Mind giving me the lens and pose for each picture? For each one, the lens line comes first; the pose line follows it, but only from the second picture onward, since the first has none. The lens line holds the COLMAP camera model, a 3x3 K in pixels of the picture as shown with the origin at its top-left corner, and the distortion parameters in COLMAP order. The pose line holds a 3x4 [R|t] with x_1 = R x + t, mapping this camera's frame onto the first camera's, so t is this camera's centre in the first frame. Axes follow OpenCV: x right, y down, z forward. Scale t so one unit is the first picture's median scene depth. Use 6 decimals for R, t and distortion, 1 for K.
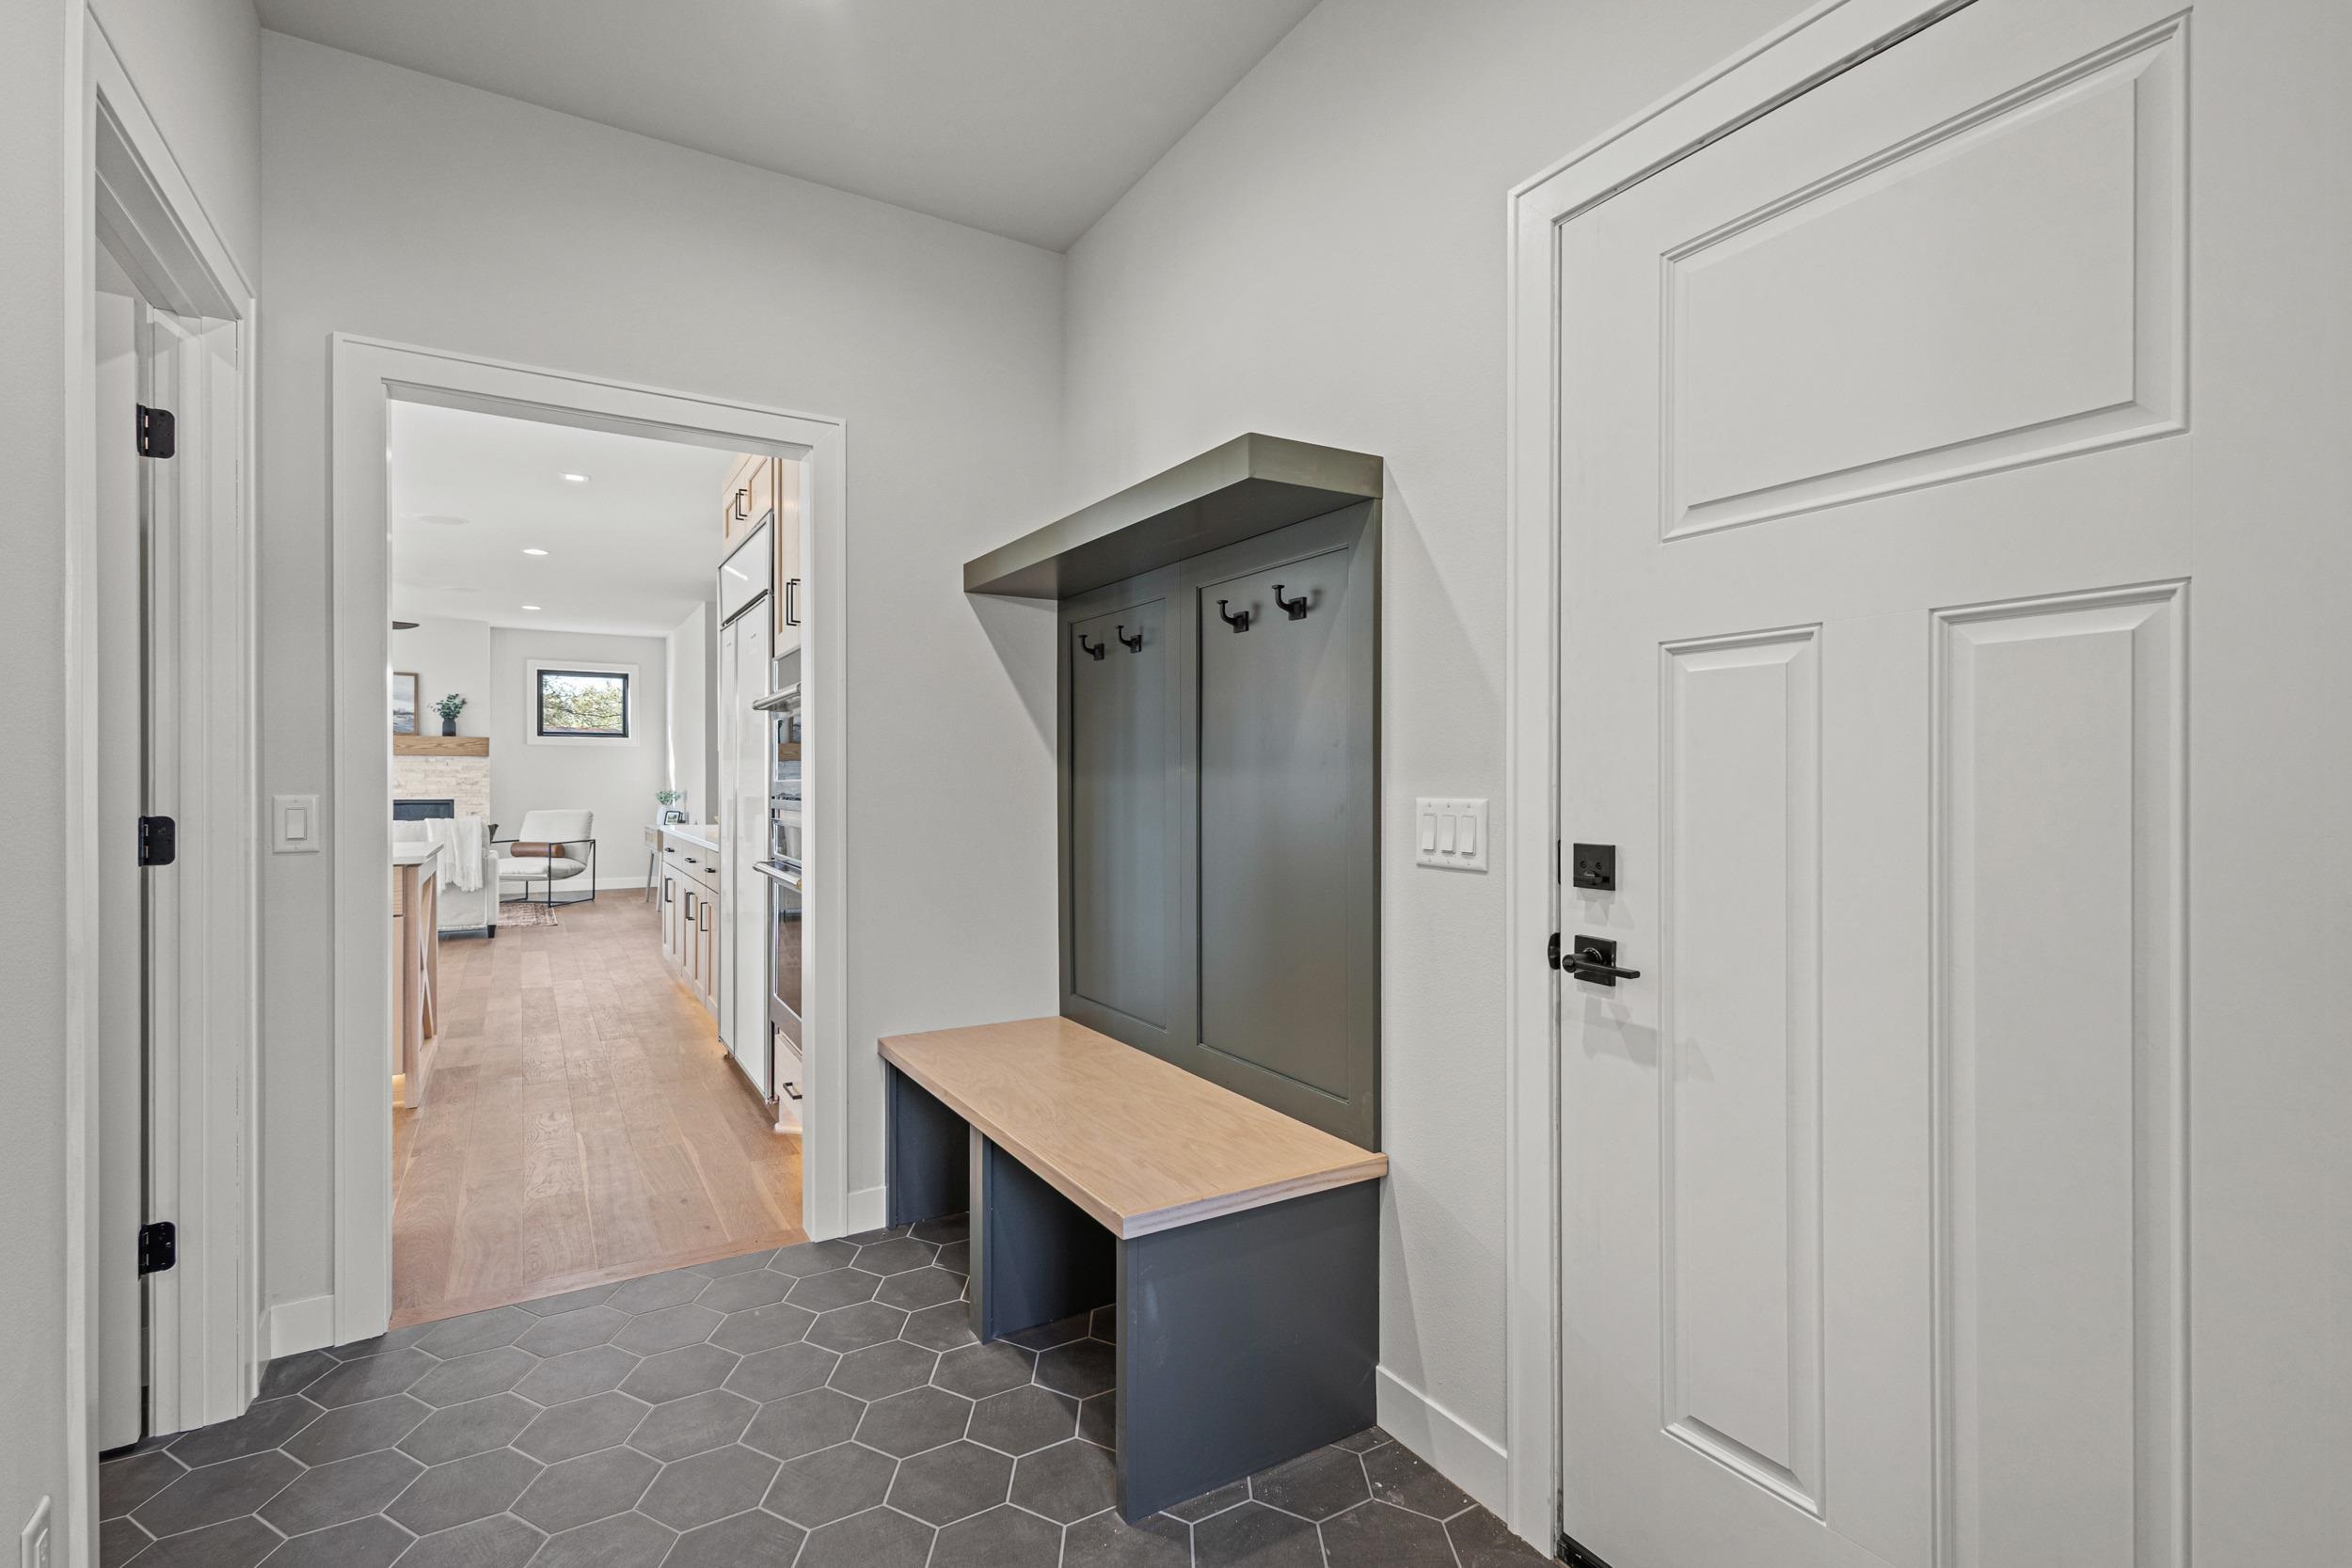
lens RADIAL K [[1080.6, 0, 1169.0], [0, 1080.6, 786.3], [0, 0, 1]] dist [0.011988, -0.002772]
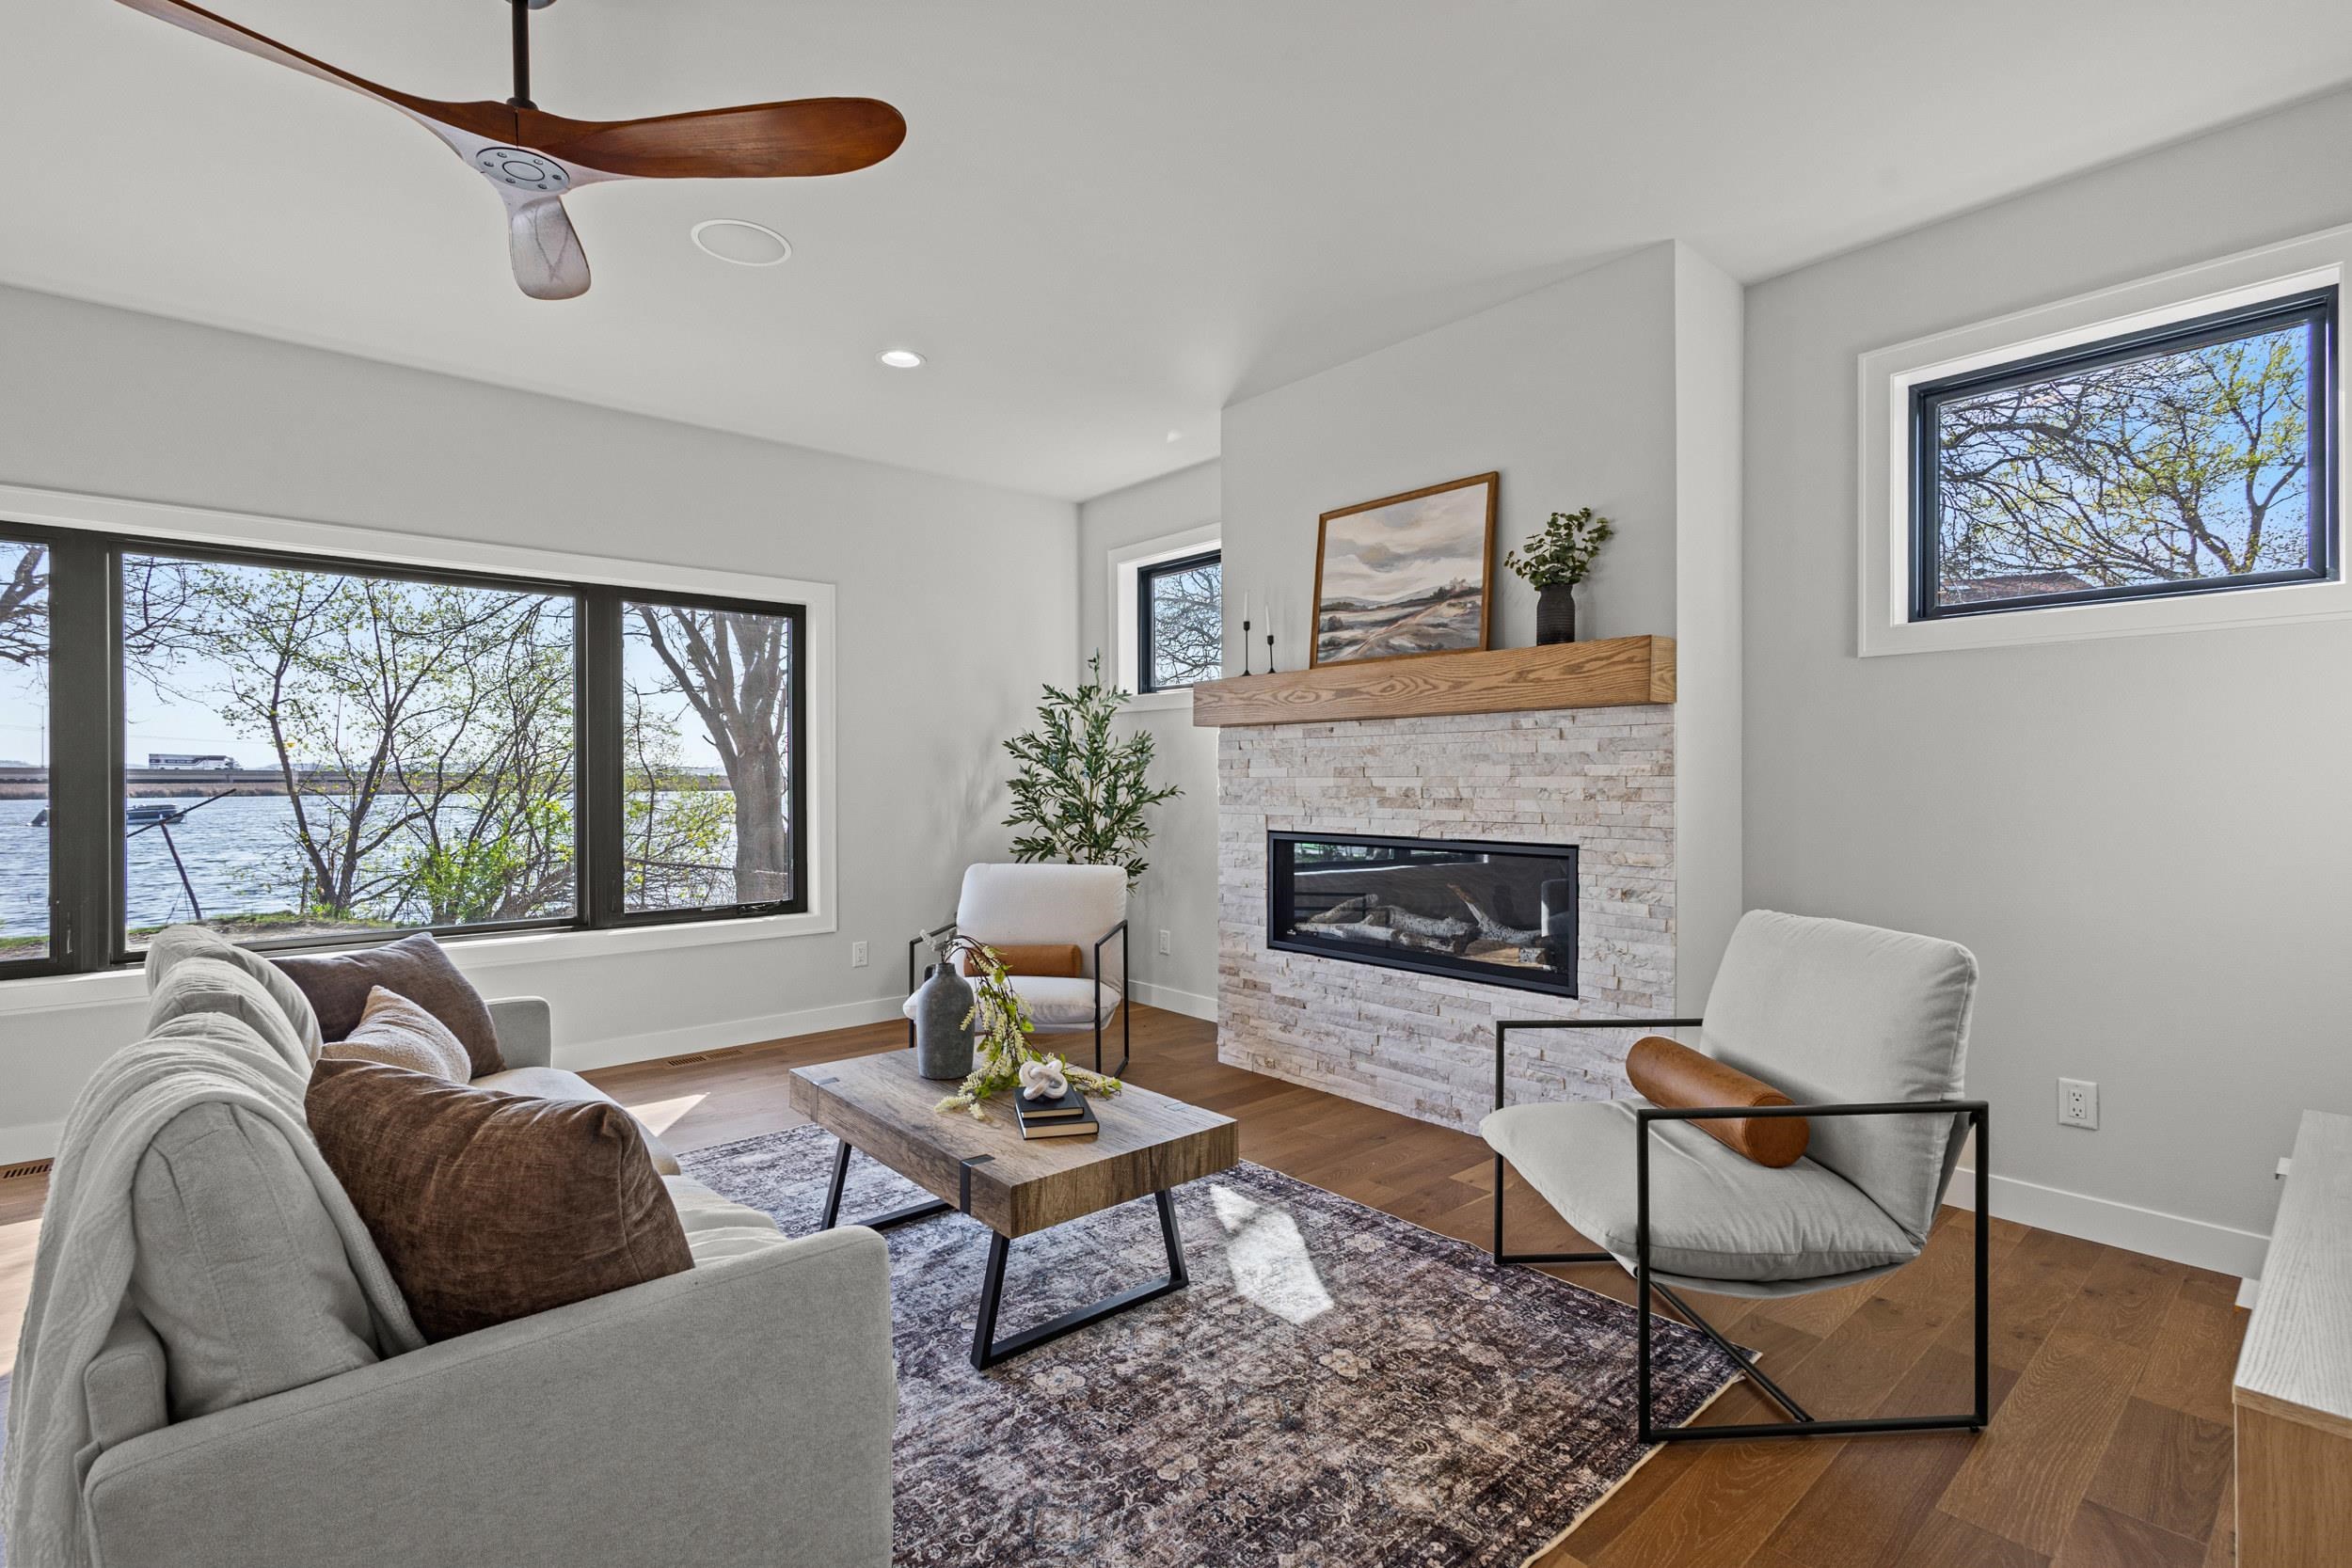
lens RADIAL K [[1080.6, 0, 1179.6], [0, 1080.6, 777.8], [0, 0, 1]] dist [0.011988, -0.002772]
pose [[0.179436, -0.003184, -0.983765, -0.373840], [-0.002646, 0.999990, -0.003719, -0.005979], [0.983766, 0.003270, 0.179425, 0.838779]]
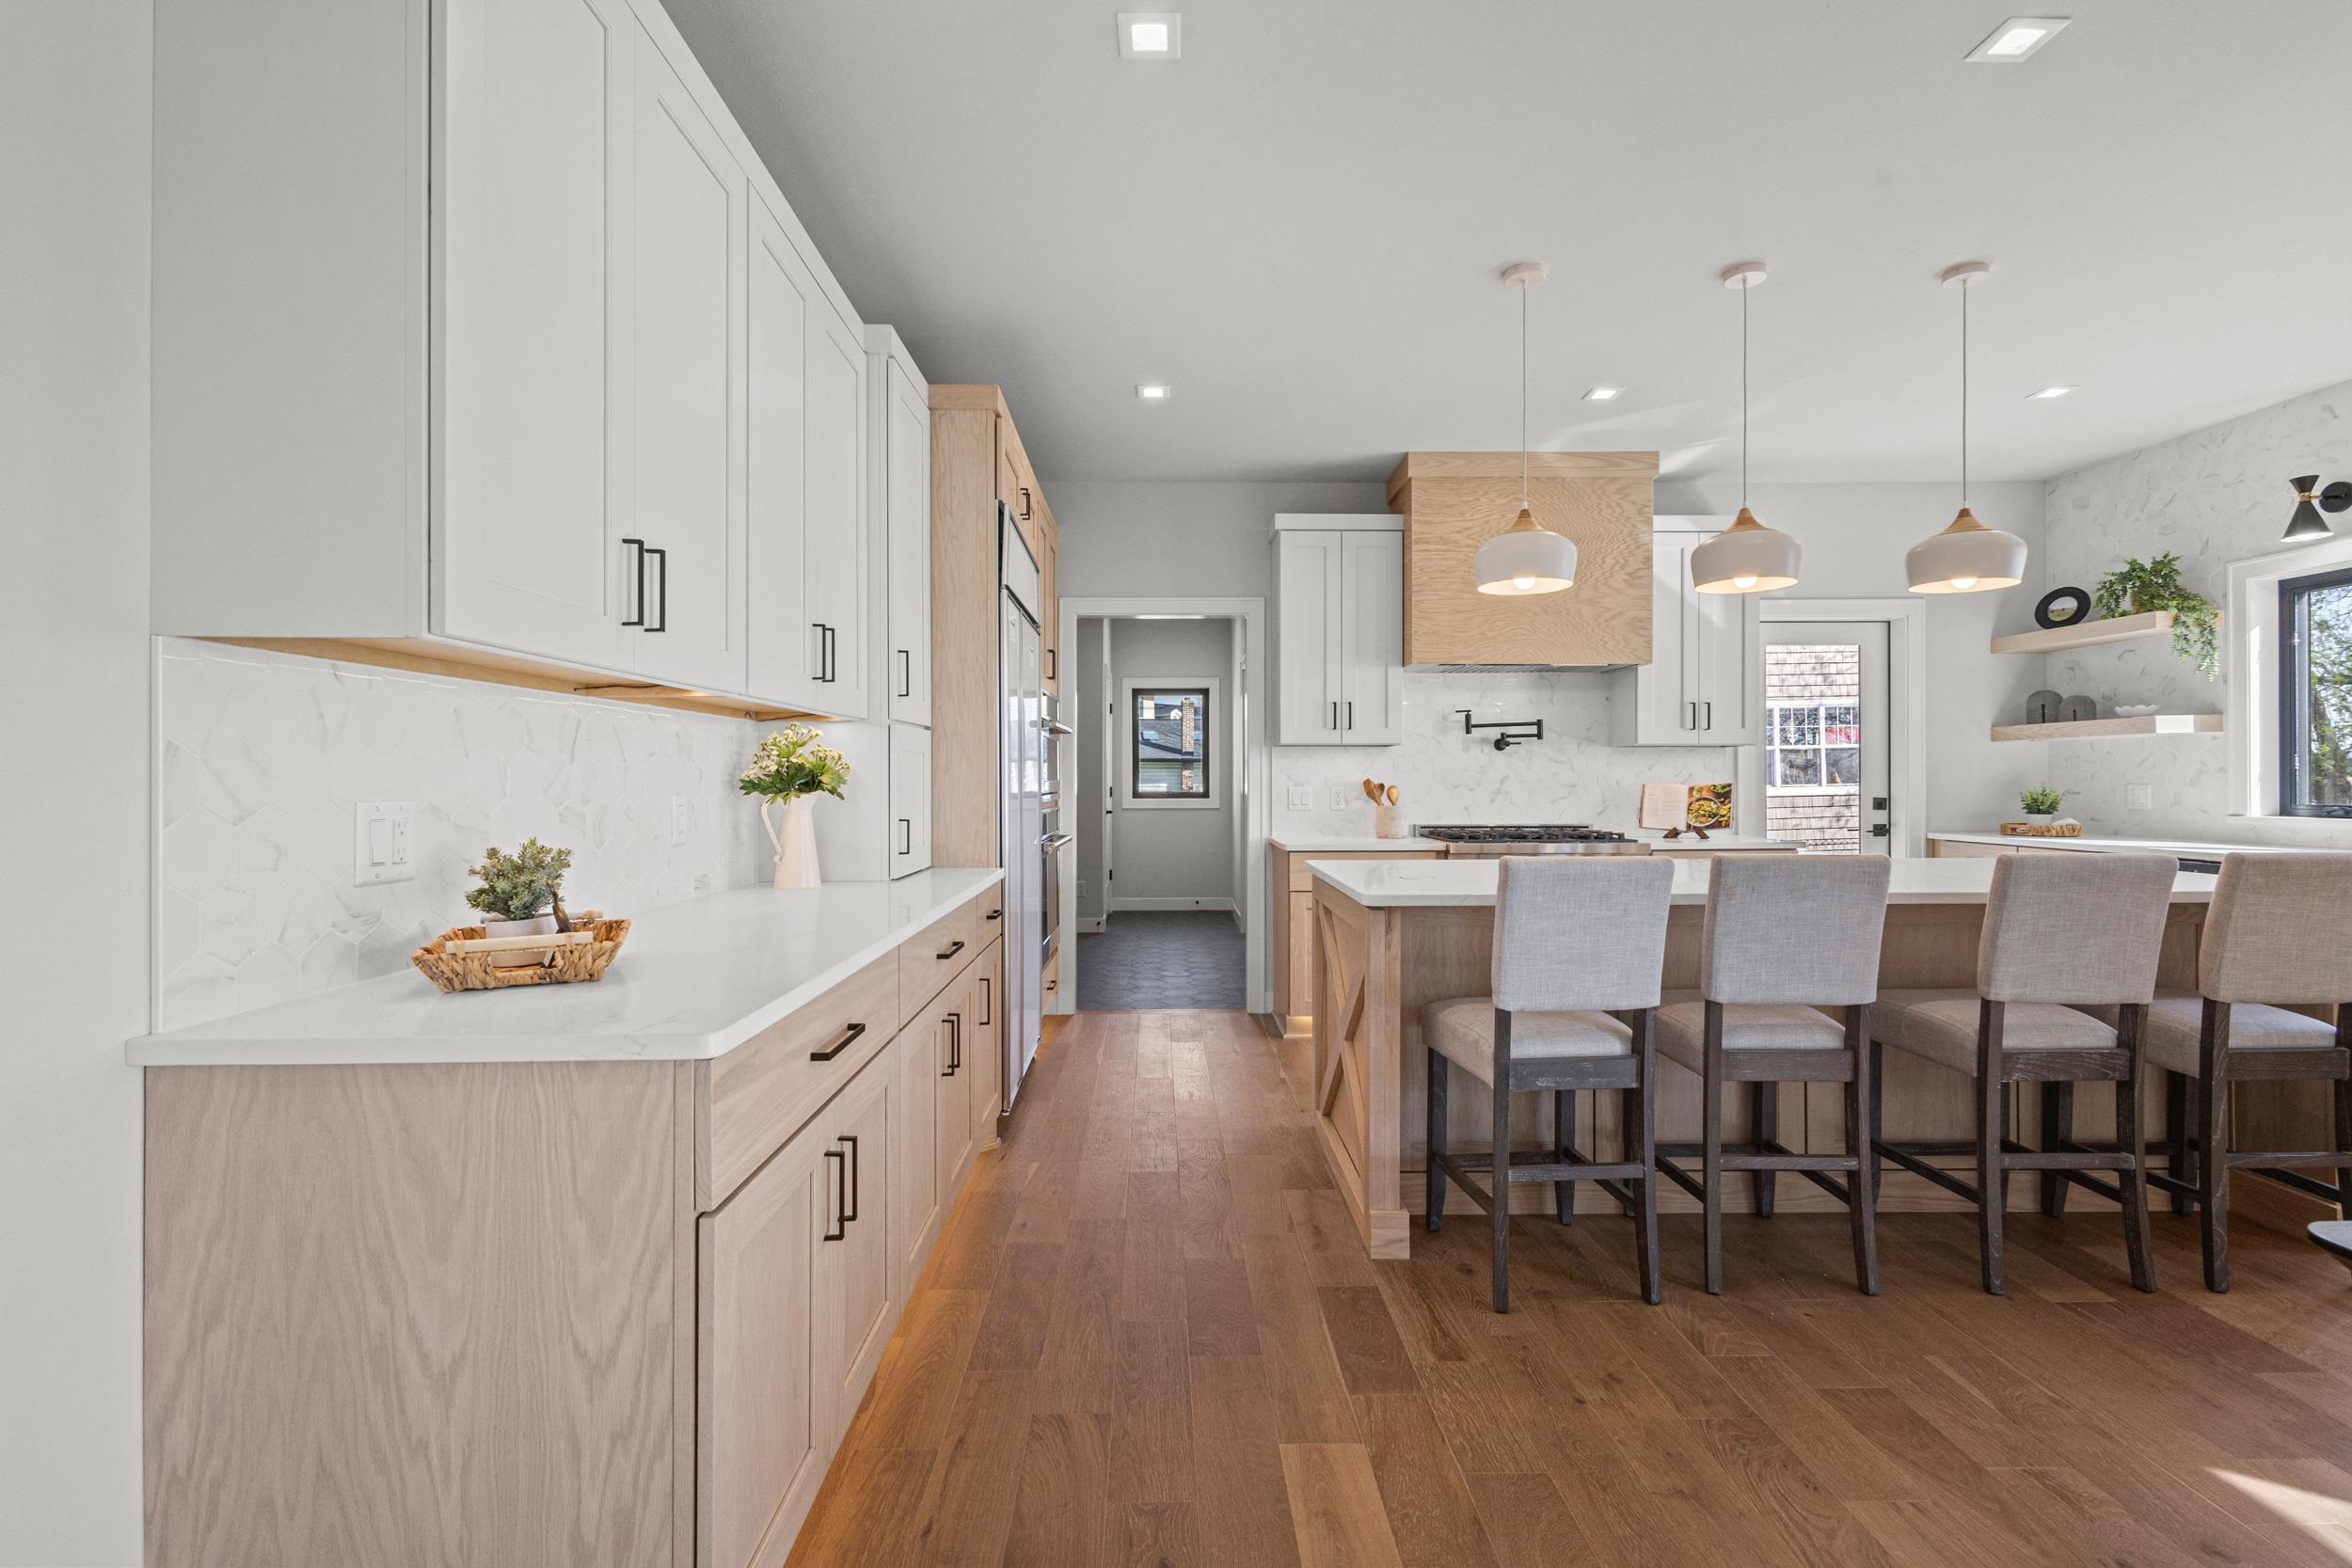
lens RADIAL K [[1080.6, 0, 1173.0], [0, 1080.6, 775.2], [0, 0, 1]] dist [0.011988, -0.002772]
pose [[-0.867455, 0.002226, 0.497511, -0.398926], [0.002496, 0.999997, -0.000121, -0.004788], [-0.497510, 0.001137, -0.867457, 0.710551]]
